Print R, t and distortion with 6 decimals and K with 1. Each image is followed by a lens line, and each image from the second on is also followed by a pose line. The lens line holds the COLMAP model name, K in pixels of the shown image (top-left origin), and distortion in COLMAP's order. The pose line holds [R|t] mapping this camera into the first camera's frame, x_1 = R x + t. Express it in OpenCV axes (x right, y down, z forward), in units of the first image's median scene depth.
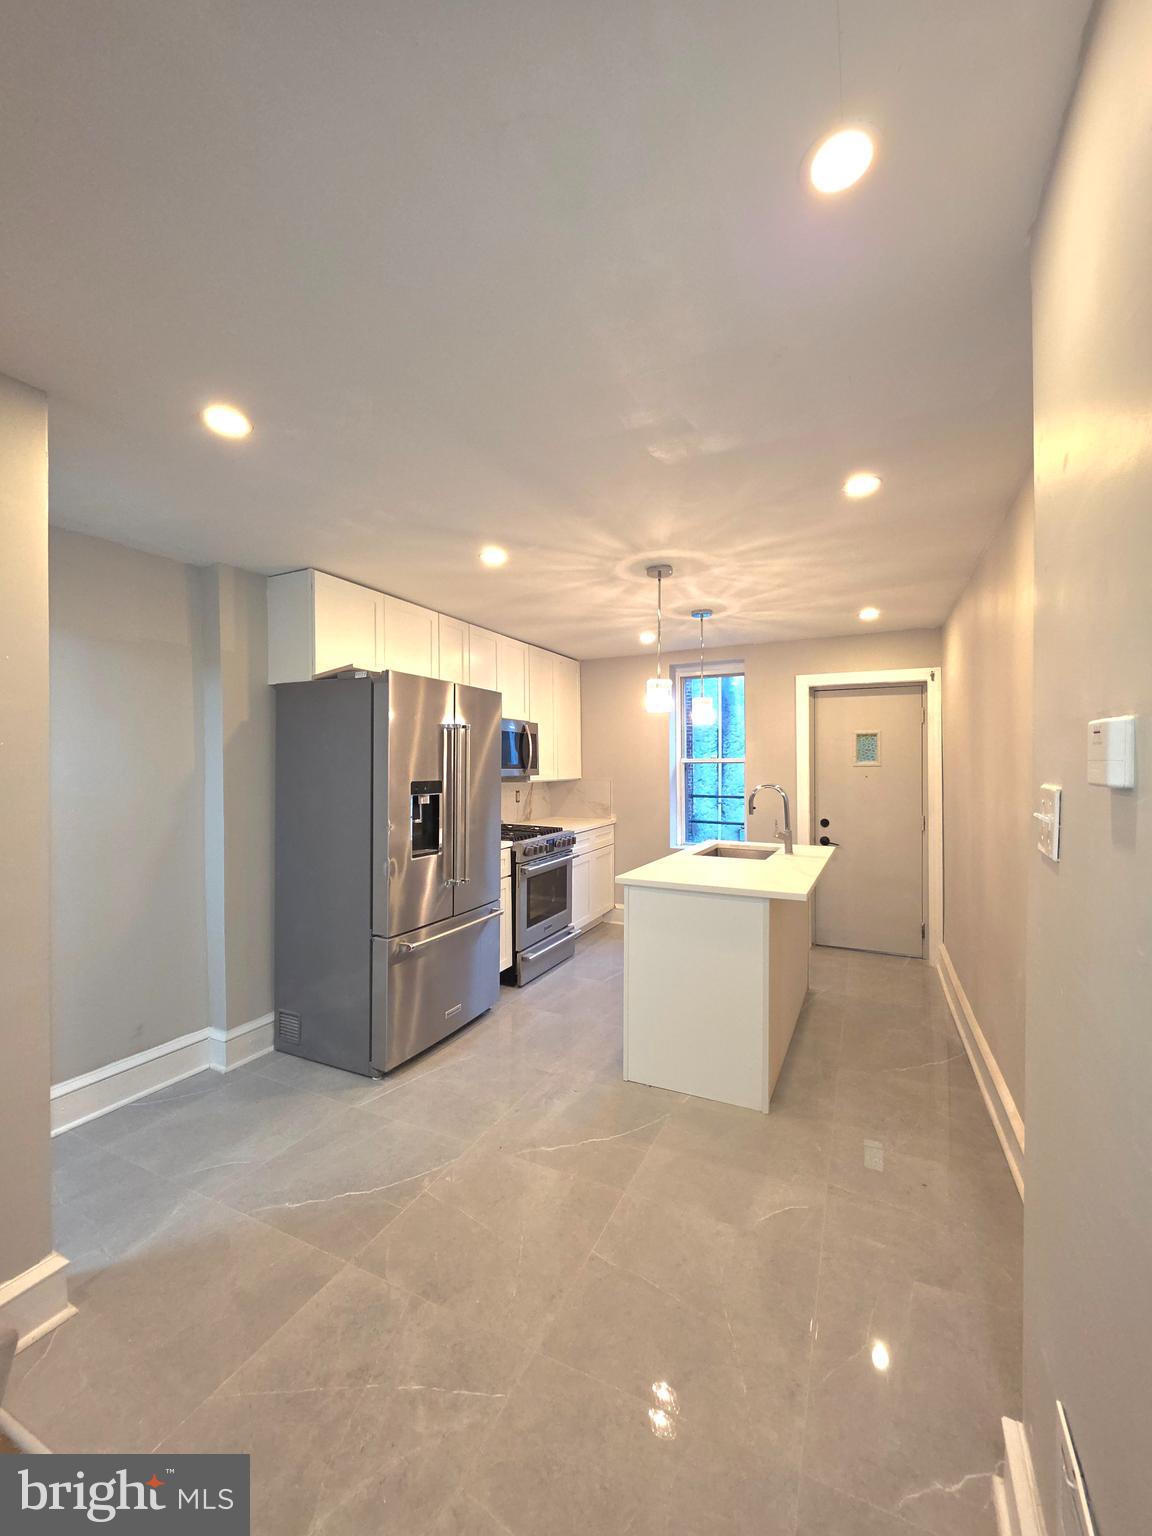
lens RADIAL K [[609.9, 0, 577.7], [0, 609.9, 759.2], [0, 0, 1]] dist [0.002163, -0.000004]
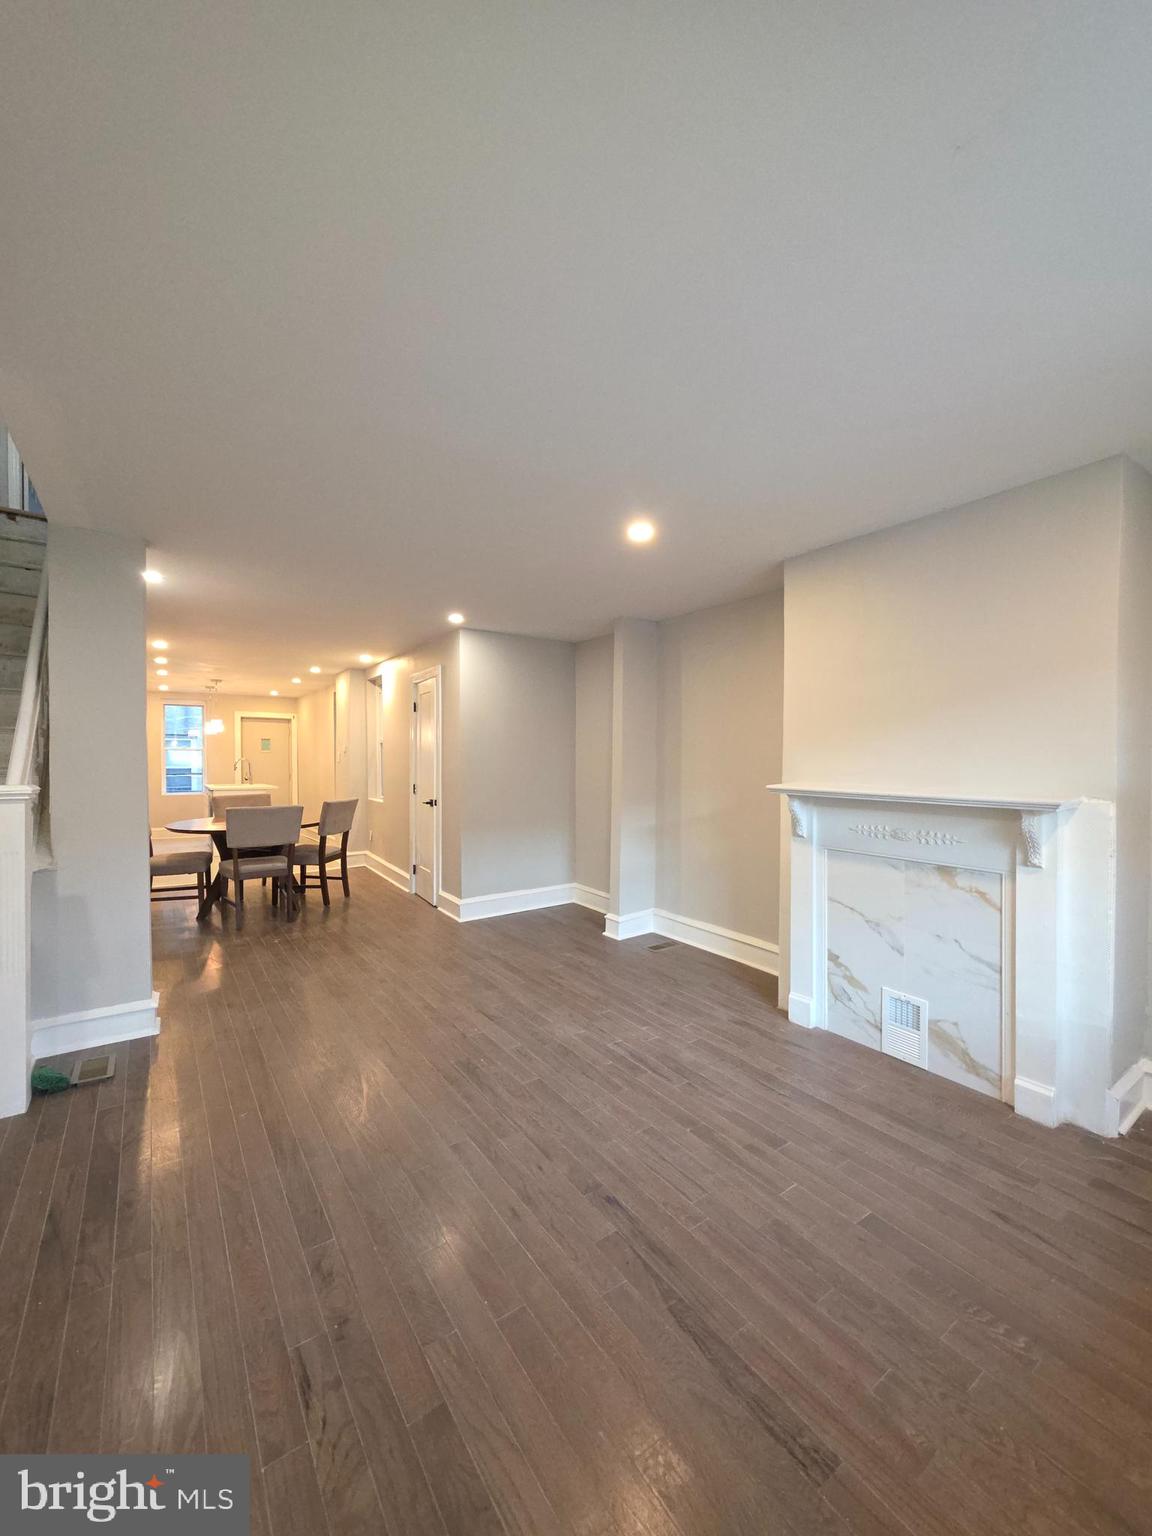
lens RADIAL K [[609.9, 0, 577.7], [0, 609.9, 759.2], [0, 0, 1]] dist [0.002163, -0.000004]
pose [[0.469652, 0.000997, 0.882851, -1.077380], [-0.005243, 0.999985, 0.001659, 0.028802], [-0.882836, -0.005408, 0.469651, -1.205268]]
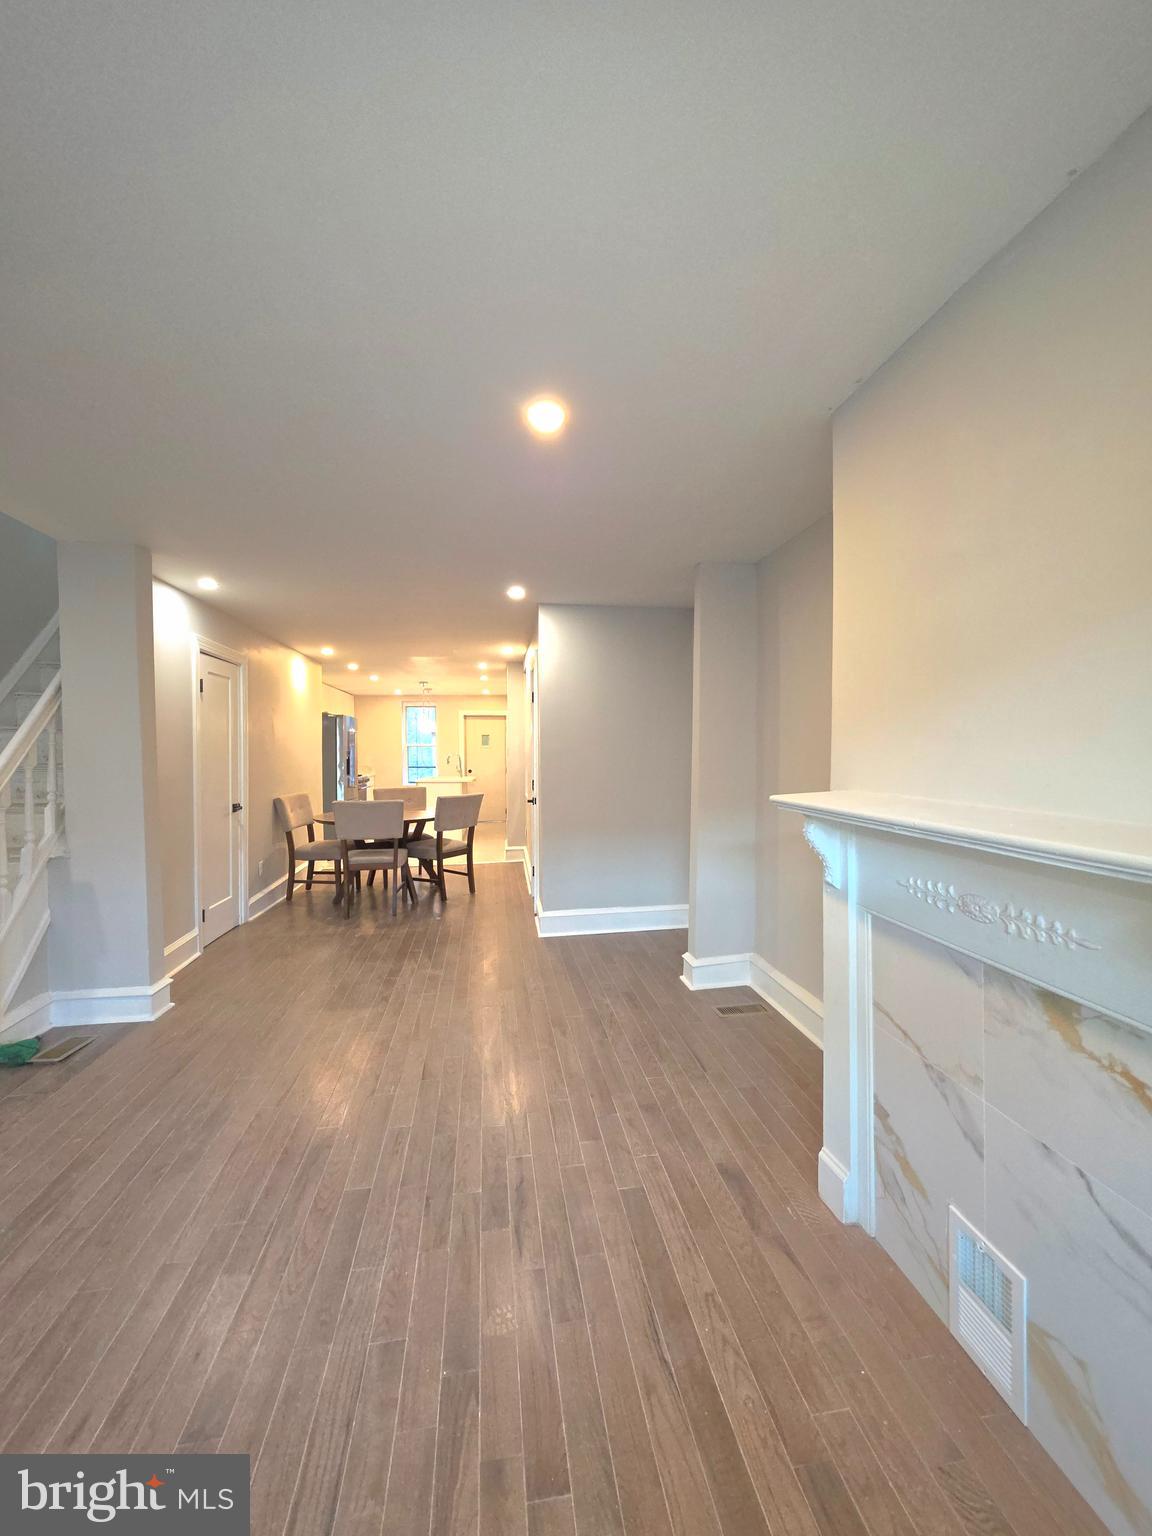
lens RADIAL K [[609.9, 0, 577.7], [0, 609.9, 759.2], [0, 0, 1]] dist [0.002163, -0.000004]
pose [[0.812038, -0.012337, 0.583474, -0.717156], [0.004112, 0.999873, 0.015418, 0.026847], [-0.583590, -0.010120, 0.811986, -1.328612]]
